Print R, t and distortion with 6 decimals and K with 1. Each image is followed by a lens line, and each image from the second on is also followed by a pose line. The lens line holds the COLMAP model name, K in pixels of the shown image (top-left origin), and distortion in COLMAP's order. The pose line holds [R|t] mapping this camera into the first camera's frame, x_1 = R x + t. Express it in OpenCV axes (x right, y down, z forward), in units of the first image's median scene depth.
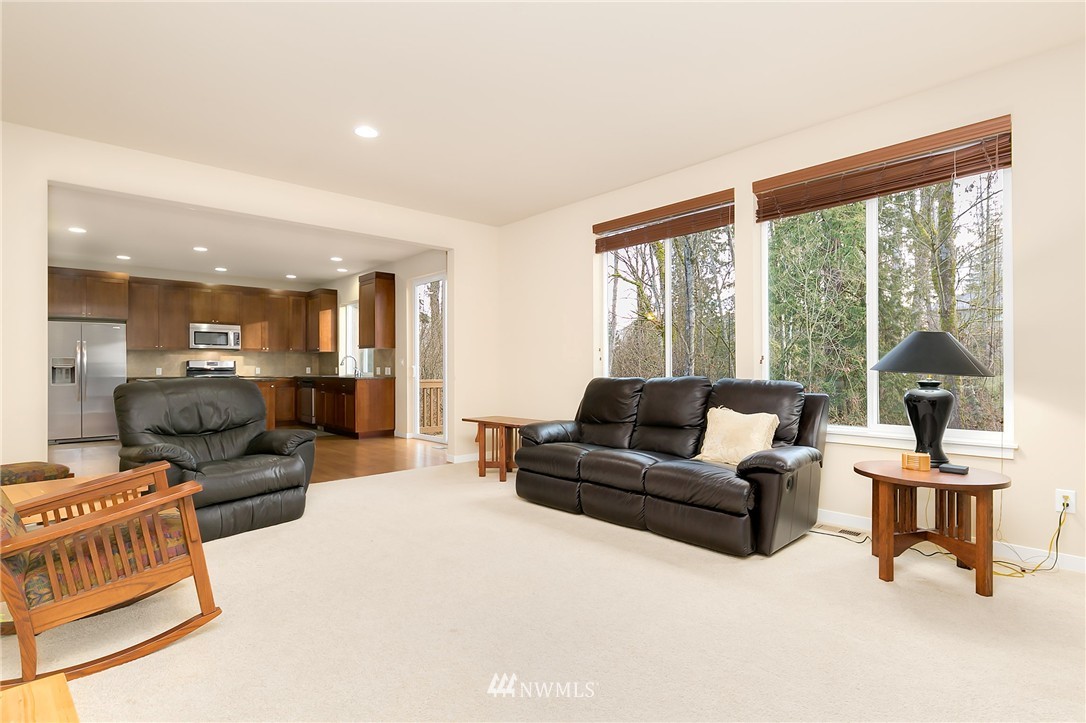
lens RADIAL K [[525.6, 0, 542.0], [0, 525.6, 364.9], [0, 0, 1]] dist [-0.001451, -0.000226]
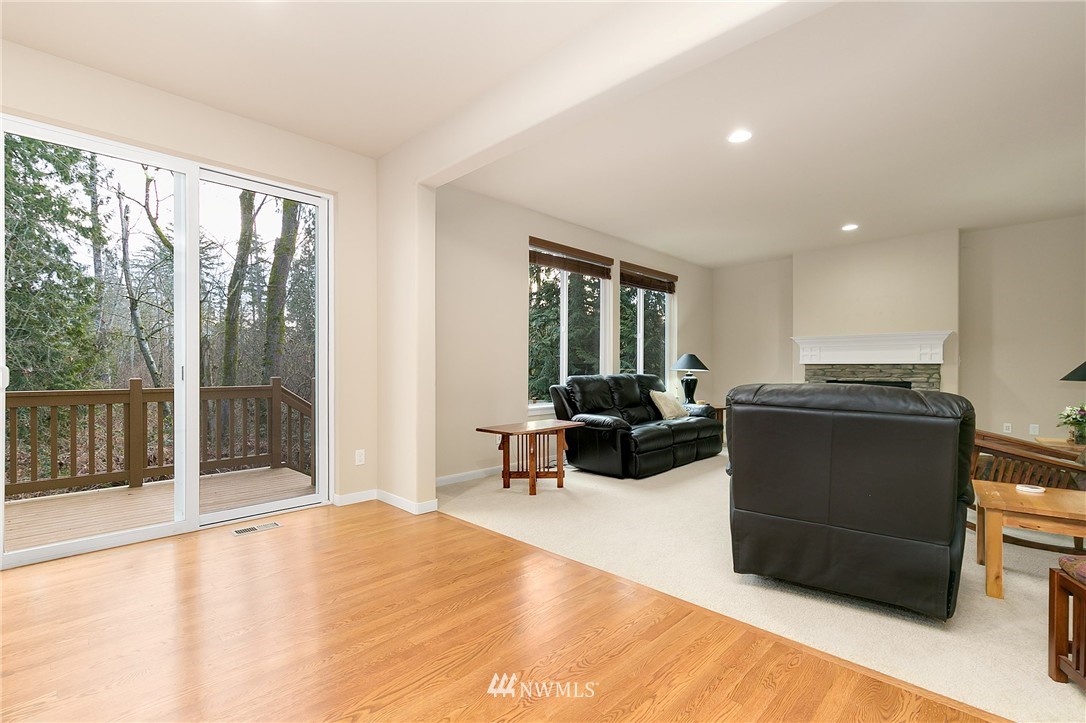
lens RADIAL K [[498.6, 0, 540.1], [0, 498.6, 368.6], [0, 0, 1]] dist [-0.003476, -0.000364]
pose [[-0.057936, 0.000588, 0.998320, -1.193708], [-0.004711, 0.999989, -0.000863, 0.009525], [-0.998309, -0.004753, -0.057932, 1.336923]]
